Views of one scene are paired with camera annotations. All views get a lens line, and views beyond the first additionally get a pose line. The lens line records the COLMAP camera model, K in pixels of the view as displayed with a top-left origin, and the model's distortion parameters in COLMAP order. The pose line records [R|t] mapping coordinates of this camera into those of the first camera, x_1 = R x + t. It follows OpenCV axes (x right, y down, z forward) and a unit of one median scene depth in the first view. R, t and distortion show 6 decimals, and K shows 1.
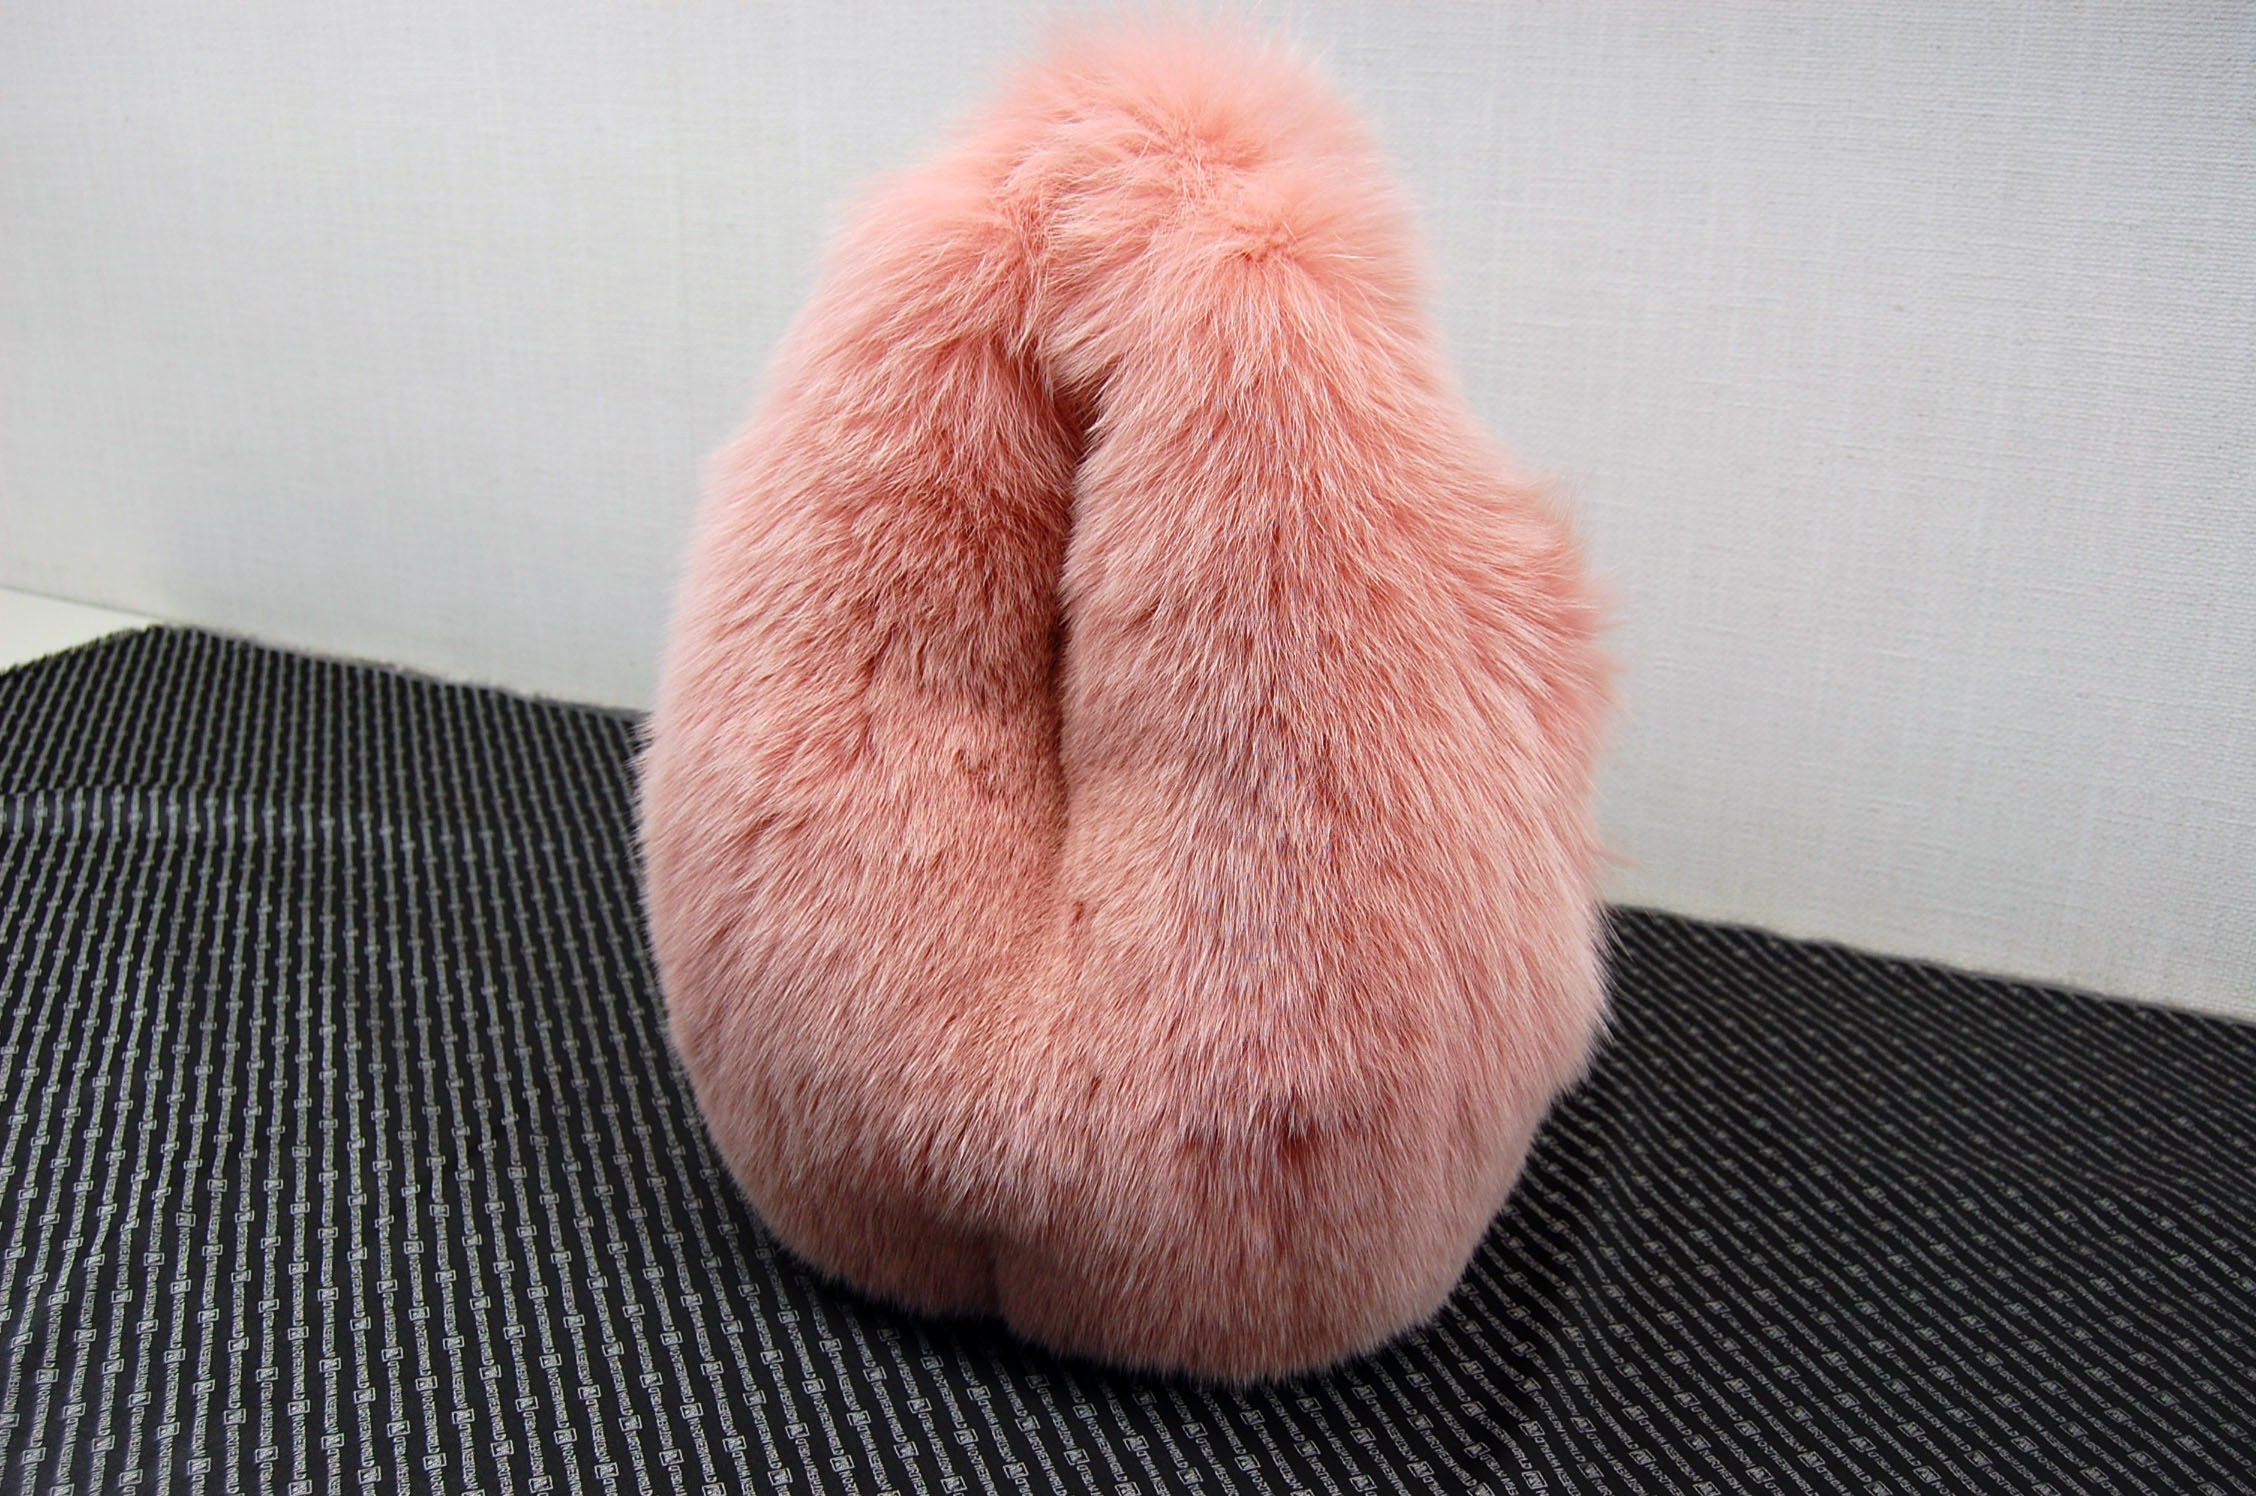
lens RADIAL K [[1933.5, 0, 1128.0], [0, 1933.5, 748.0], [0, 0, 1]] dist [-0.078046, 0.003594]
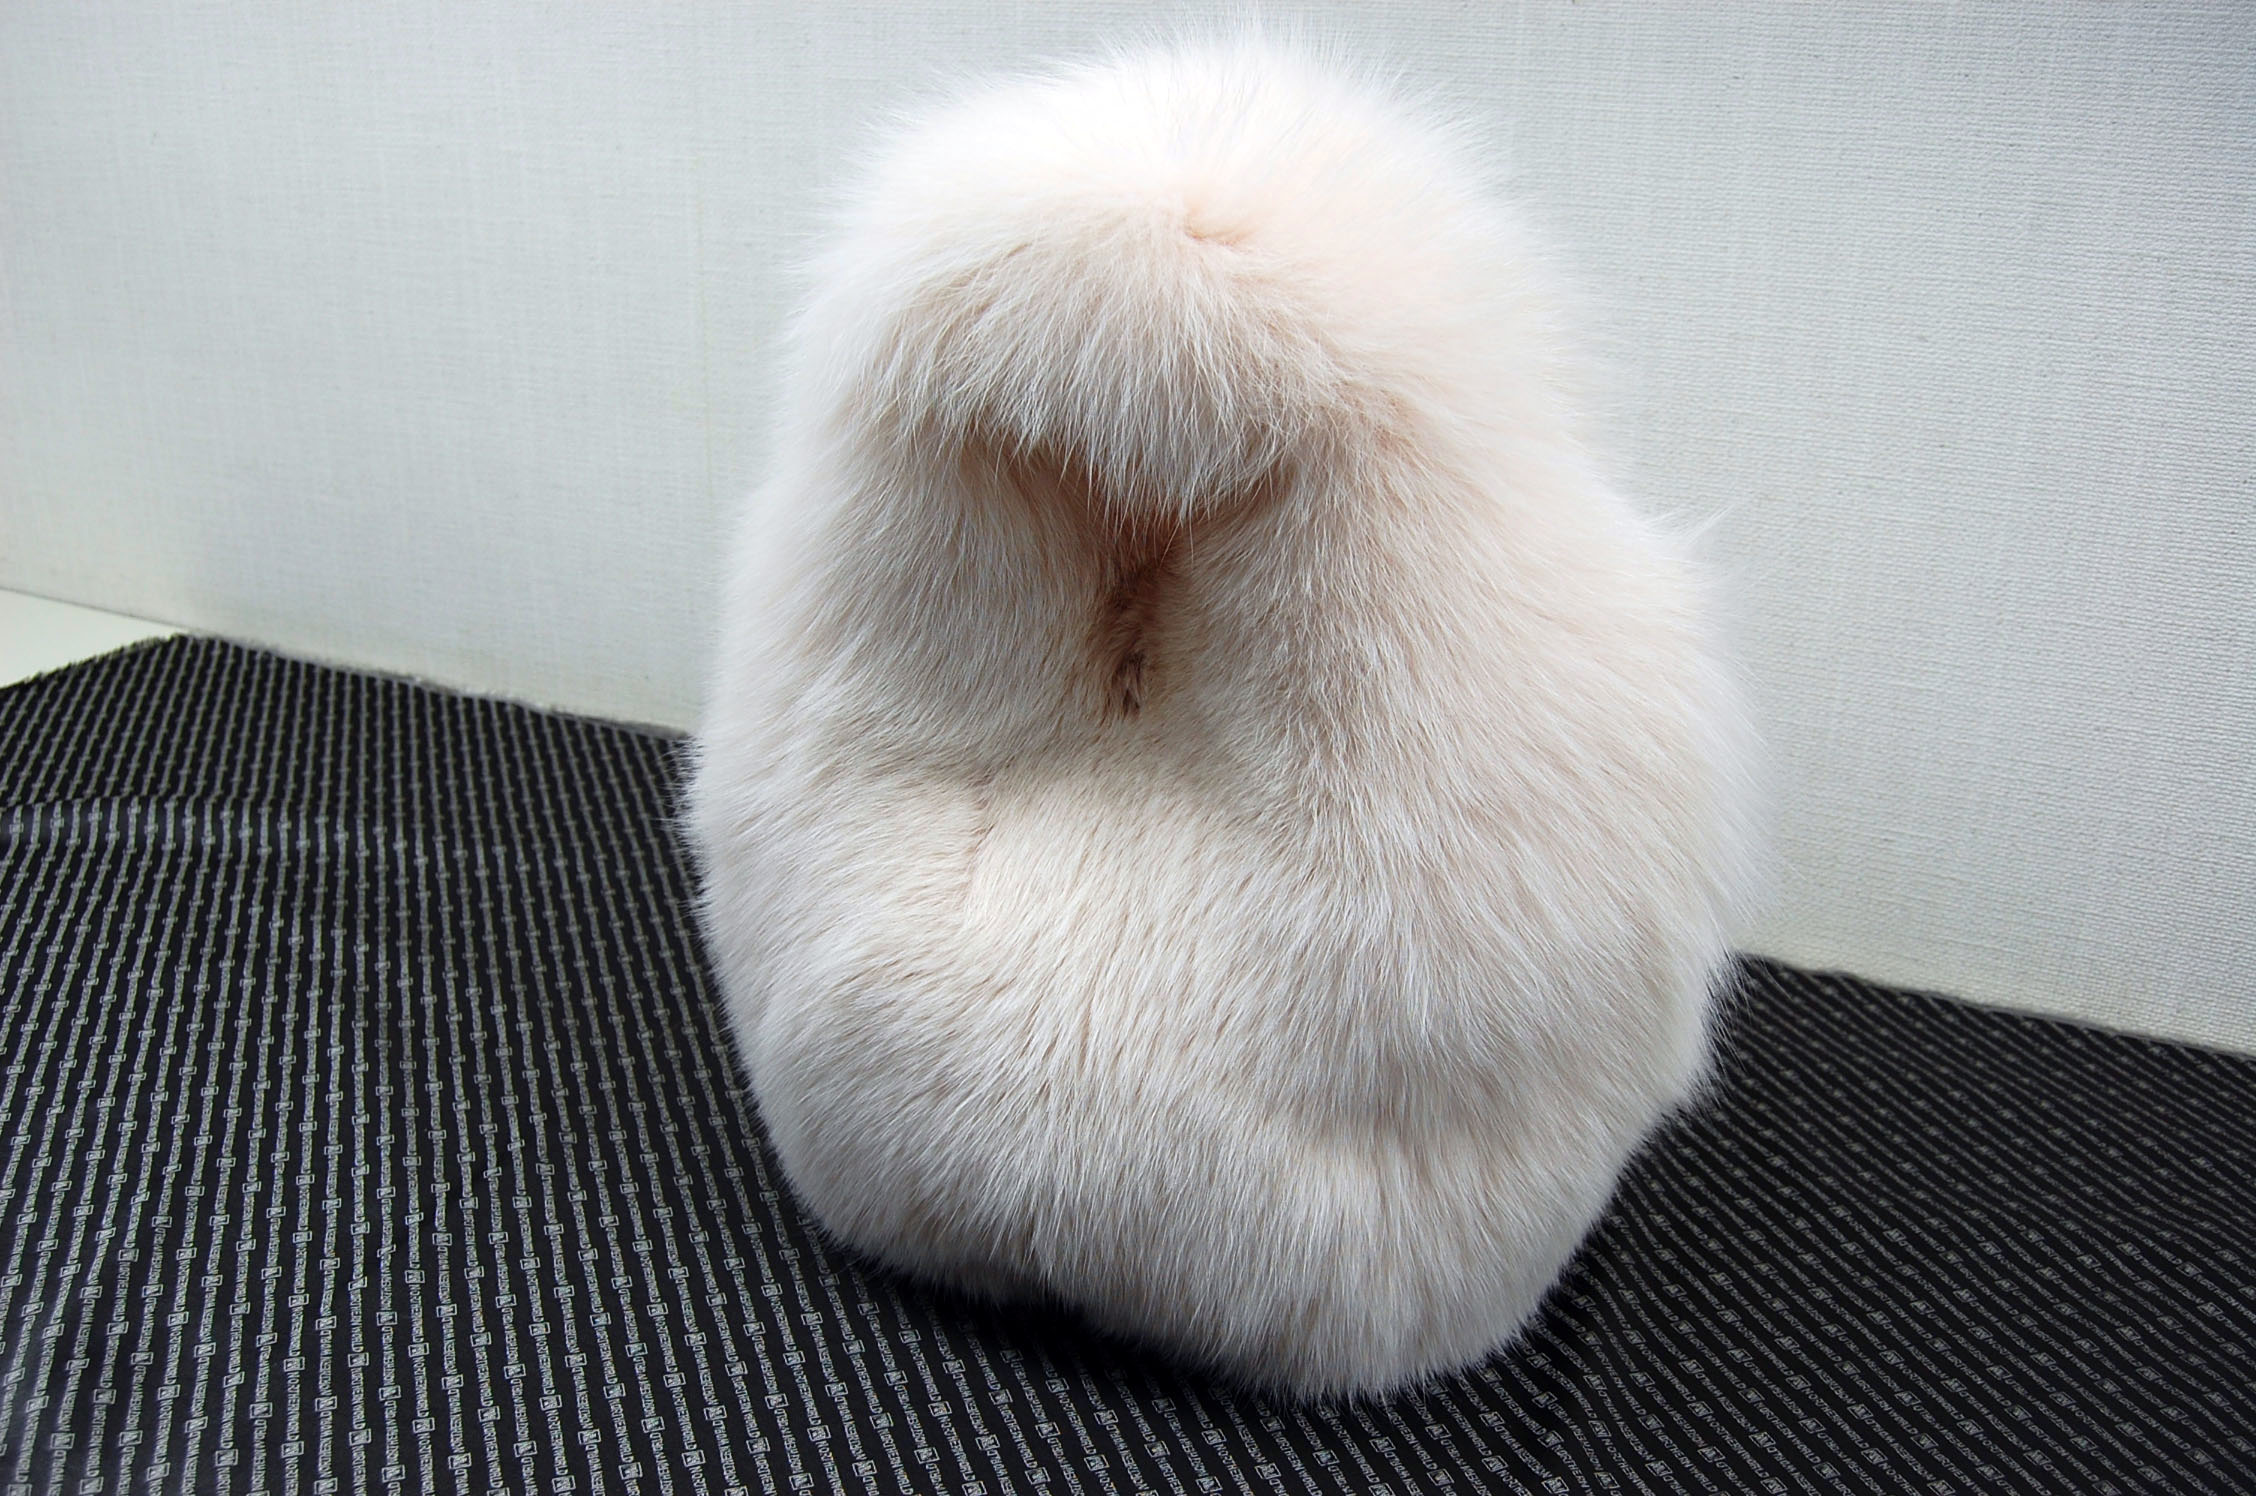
lens RADIAL K [[1847.8, 0, 1123.0], [0, 1847.8, 753.4], [0, 0, 1]] dist [-0.078359, 0.003510]
pose [[0.999951, 0.009499, -0.002812, -0.007161], [-0.009493, 0.999953, 0.002023, -0.012438], [0.002831, -0.001997, 0.999994, 0.050326]]
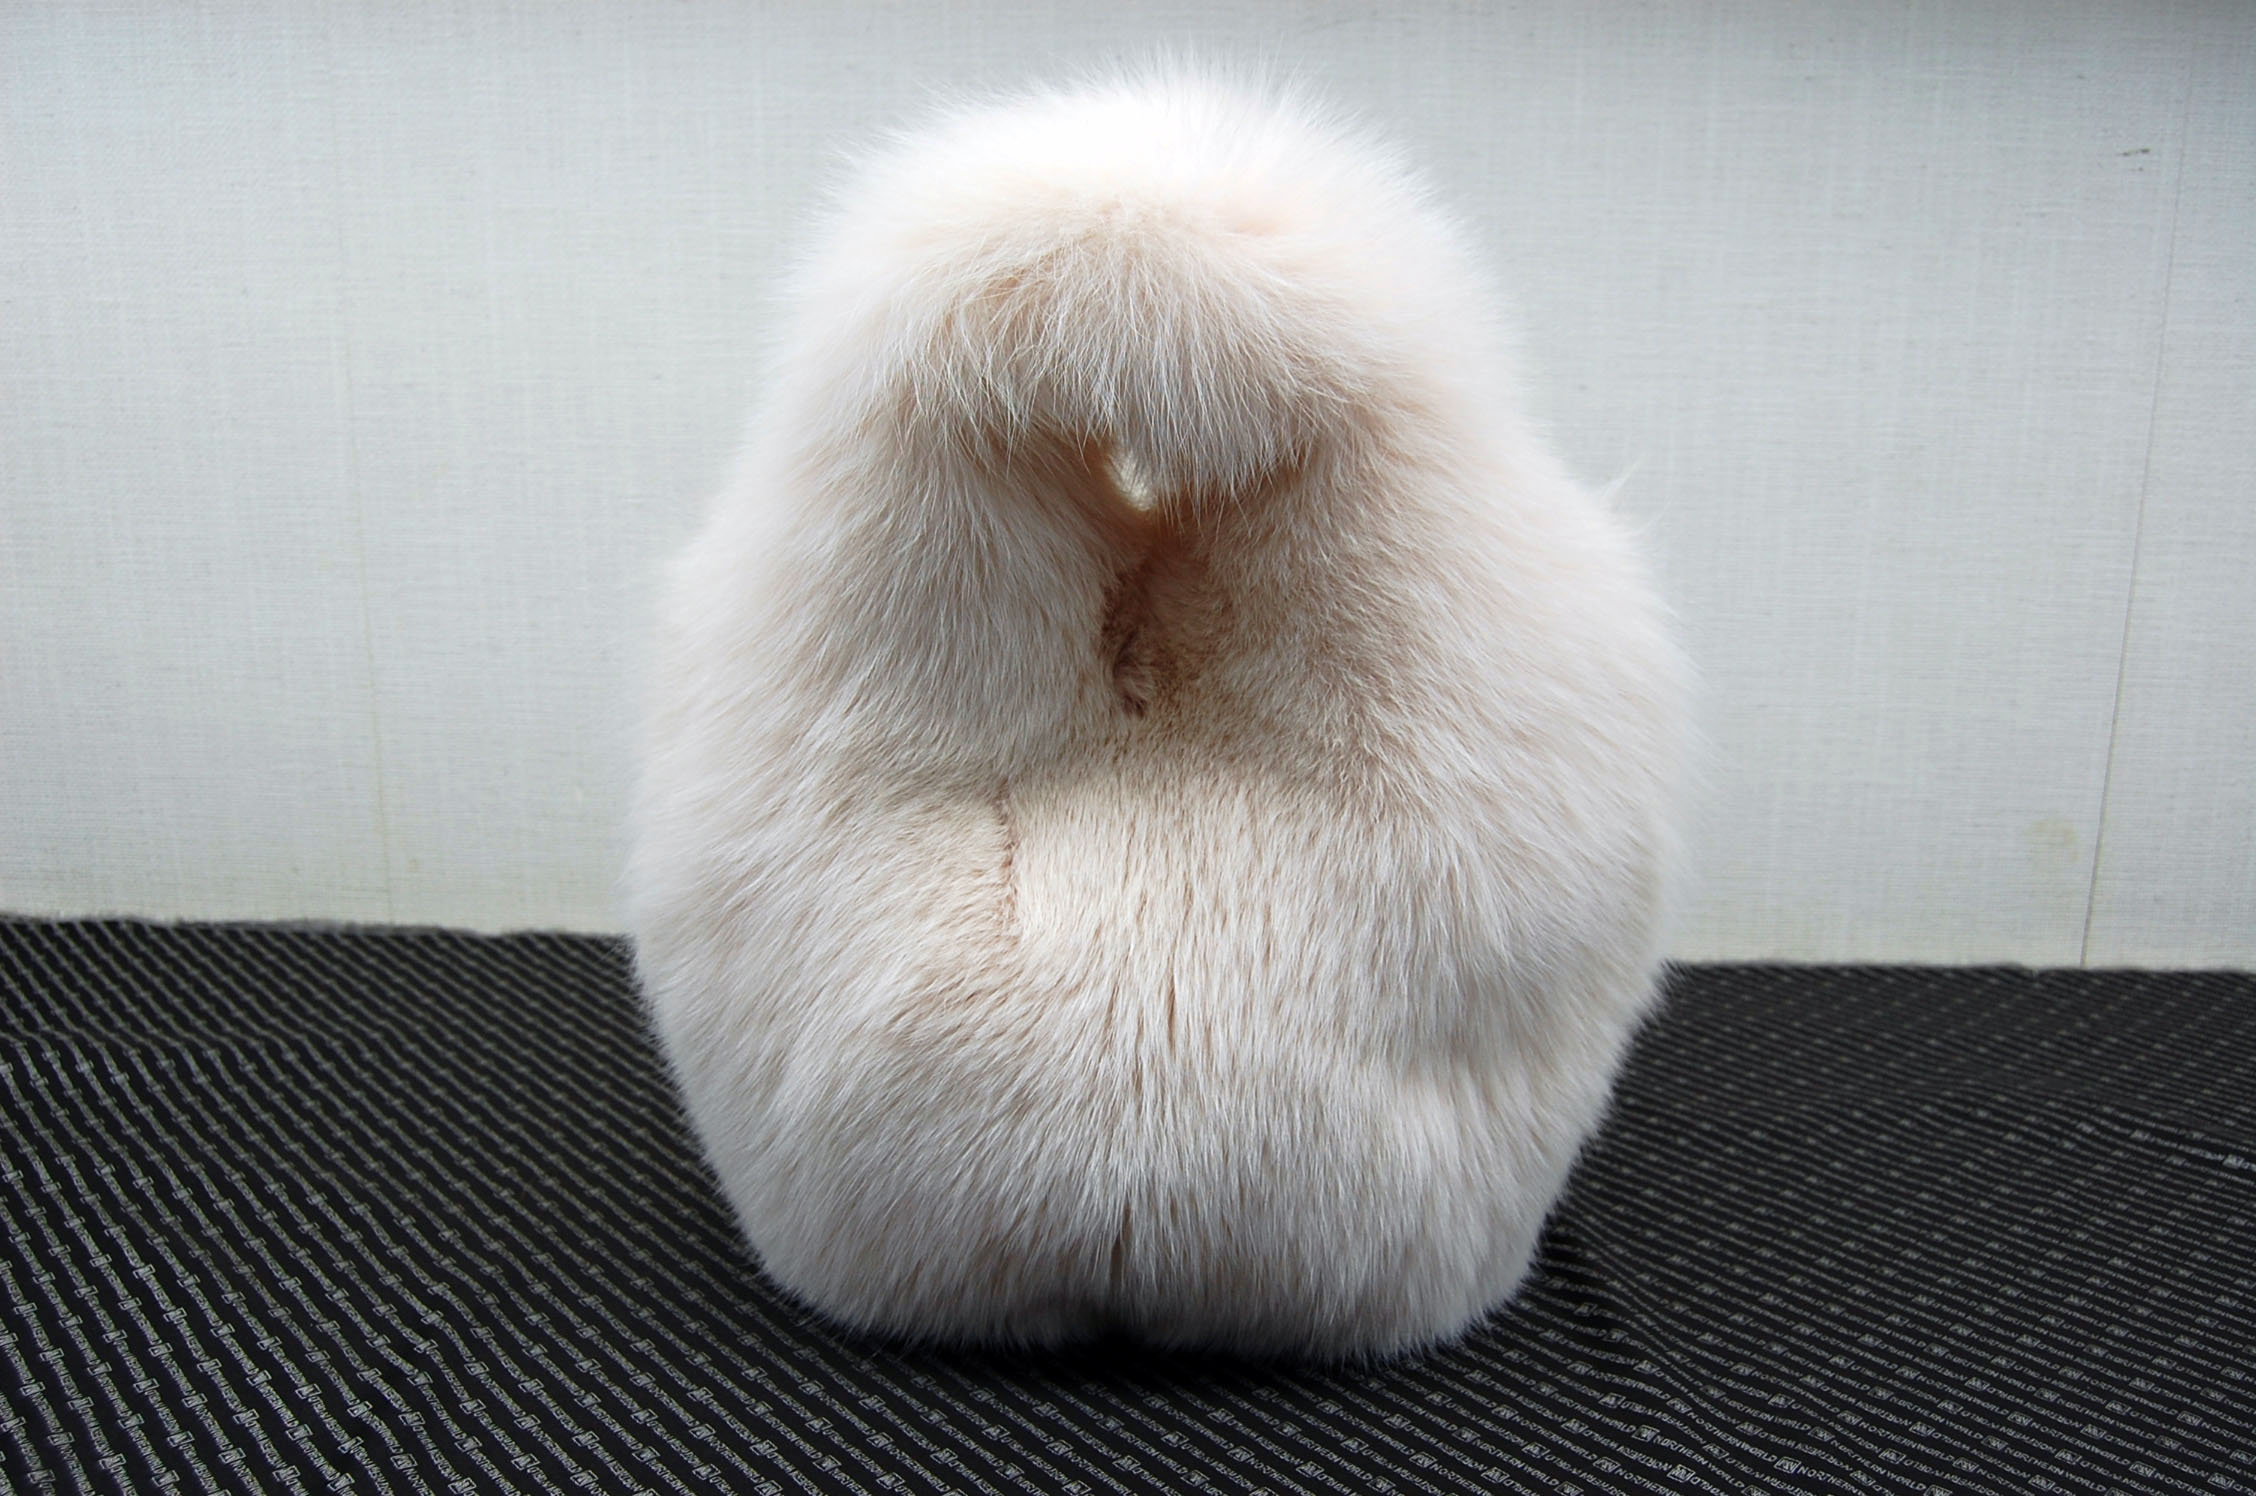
lens RADIAL K [[1842.7, 0, 1117.5], [0, 1842.7, 750.7], [0, 0, 1]] dist [-0.078167, 0.007356]
pose [[0.934094, -0.094778, 0.344217, -0.260976], [0.138097, 0.984992, -0.103539, 0.061551], [-0.329238, 0.144251, 0.933164, 0.084581]]
